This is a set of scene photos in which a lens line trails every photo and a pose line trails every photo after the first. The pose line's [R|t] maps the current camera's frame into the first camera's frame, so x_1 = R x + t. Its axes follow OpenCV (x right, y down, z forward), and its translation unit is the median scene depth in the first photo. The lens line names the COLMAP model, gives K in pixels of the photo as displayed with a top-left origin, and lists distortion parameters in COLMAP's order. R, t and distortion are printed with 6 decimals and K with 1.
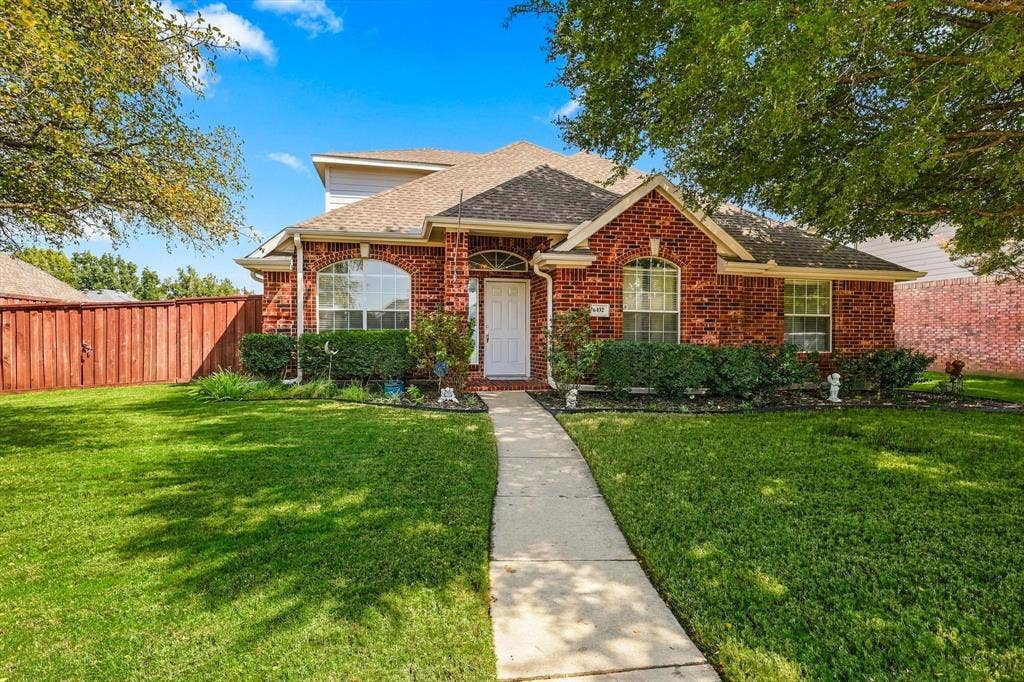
lens RADIAL K [[460.8, 0, 512.9], [0, 460.8, 338.9], [0, 0, 1]] dist [0.003429, 0.000233]
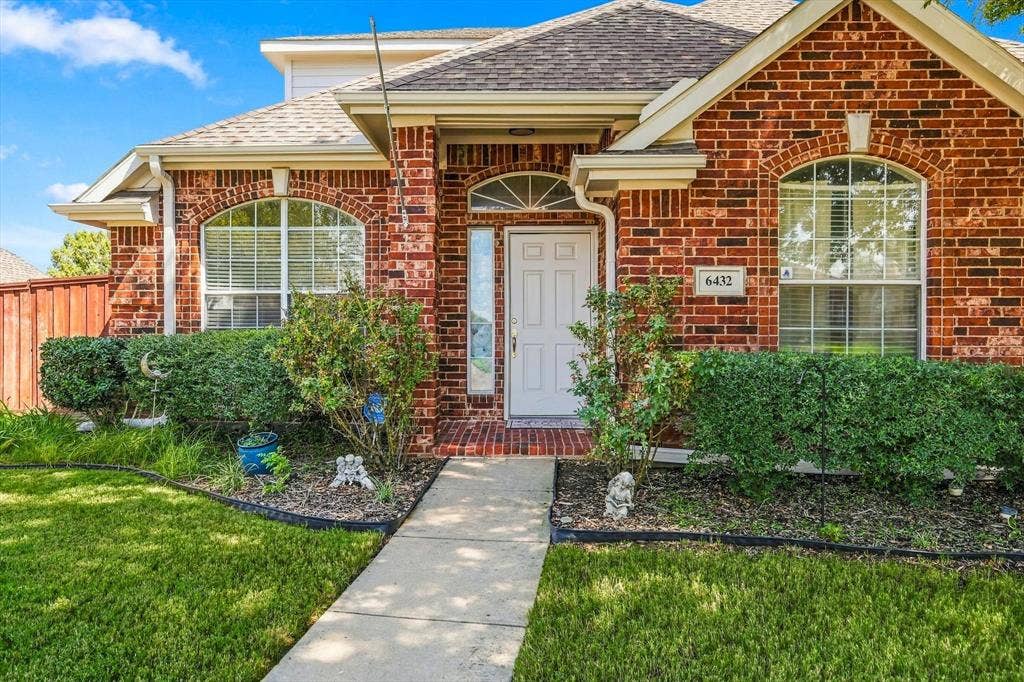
lens RADIAL K [[674.4, 0, 511.7], [0, 674.4, 337.5], [0, 0, 1]] dist [0.002889, -0.000336]
pose [[0.973692, -0.002528, -0.227854, 0.133872], [0.001645, 0.999990, -0.004063, -0.005827], [0.227862, 0.003581, 0.973687, 0.309769]]
